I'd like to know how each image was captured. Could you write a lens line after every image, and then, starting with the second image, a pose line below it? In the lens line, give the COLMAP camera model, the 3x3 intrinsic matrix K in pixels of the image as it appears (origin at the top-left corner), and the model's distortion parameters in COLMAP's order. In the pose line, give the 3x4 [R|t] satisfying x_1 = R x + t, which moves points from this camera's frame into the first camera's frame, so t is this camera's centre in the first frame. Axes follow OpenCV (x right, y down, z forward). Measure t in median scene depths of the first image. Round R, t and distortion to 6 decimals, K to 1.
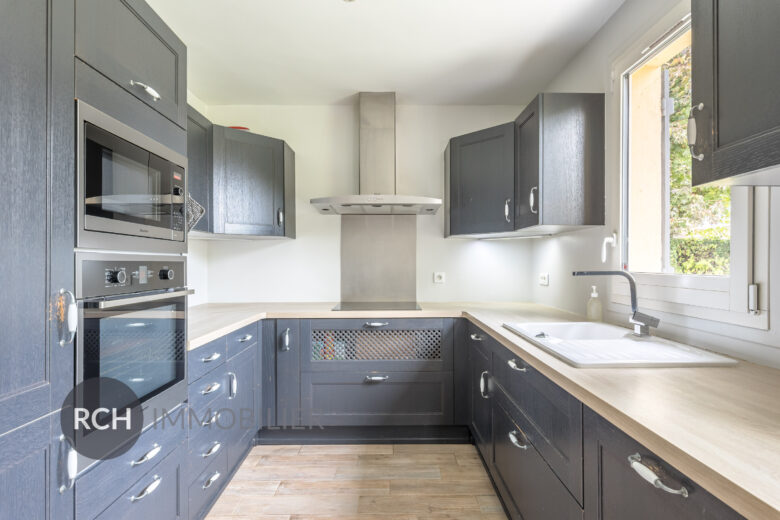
lens RADIAL K [[408.0, 0, 392.7], [0, 408.0, 260.9], [0, 0, 1]] dist [0.001202, 0.001849]
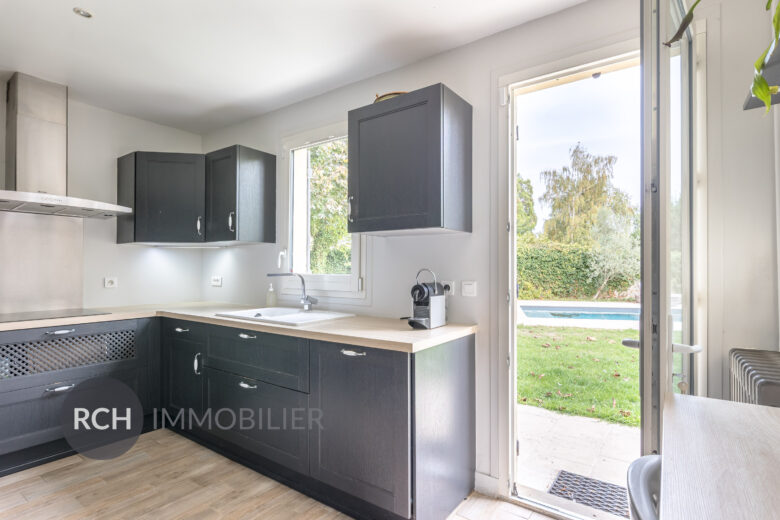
lens RADIAL K [[408.0, 0, 390.3], [0, 408.0, 262.6], [0, 0, 1]] dist [0.001202, 0.001849]
pose [[0.601620, 0.010579, 0.798713, -0.413022], [-0.004423, 0.999941, -0.009912, -0.002098], [-0.798771, 0.002430, 0.601631, -0.232467]]
